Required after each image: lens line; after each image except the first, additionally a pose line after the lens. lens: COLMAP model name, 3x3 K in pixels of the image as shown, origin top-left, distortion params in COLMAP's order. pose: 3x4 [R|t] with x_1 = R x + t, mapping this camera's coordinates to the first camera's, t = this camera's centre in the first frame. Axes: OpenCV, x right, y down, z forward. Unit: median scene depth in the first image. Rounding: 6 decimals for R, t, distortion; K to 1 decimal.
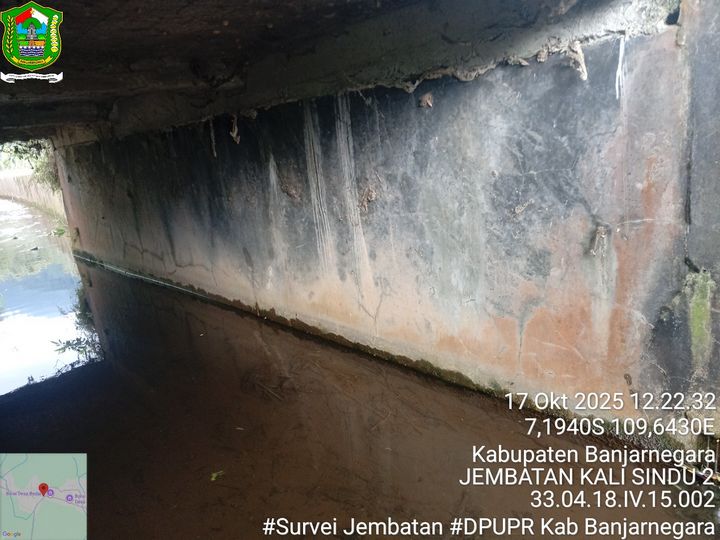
lens RADIAL K [[550.0, 0, 357.0], [0, 550.0, 275.6], [0, 0, 1]] dist [0.090440, -0.177026]
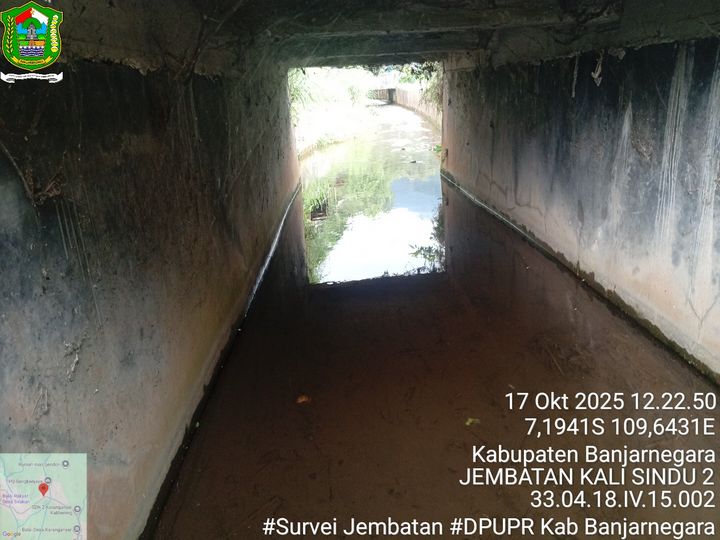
lens RADIAL K [[550.0, 0, 361.1], [0, 550.0, 274.1], [0, 0, 1]] dist [0.090440, -0.177026]
pose [[0.787099, 0.256205, -0.561102, 0.073050], [-0.181034, 0.965549, 0.186930, -0.047363], [0.589663, -0.045554, 0.806364, 0.040240]]
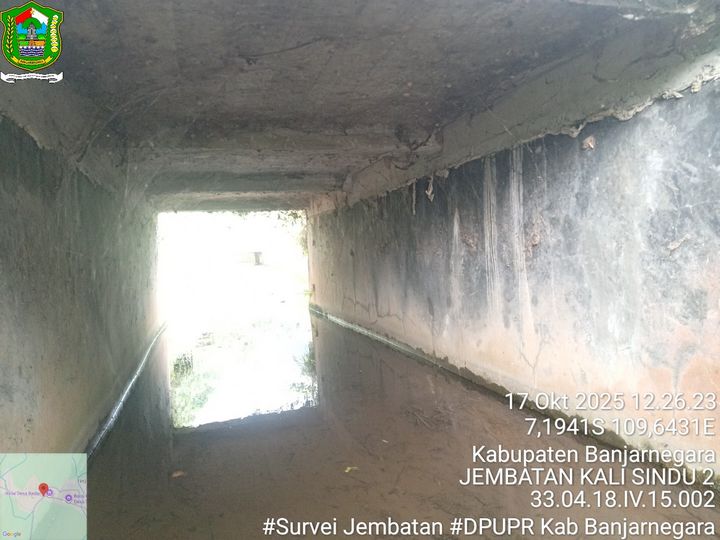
lens RADIAL K [[550.0, 0, 359.1], [0, 550.0, 272.1], [0, 0, 1]] dist [0.090440, -0.177026]
pose [[0.907910, 0.074814, -0.412435, 0.132676], [-0.145419, 0.979051, -0.142520, 0.089018], [0.393133, 0.189371, 0.899770, -0.026759]]
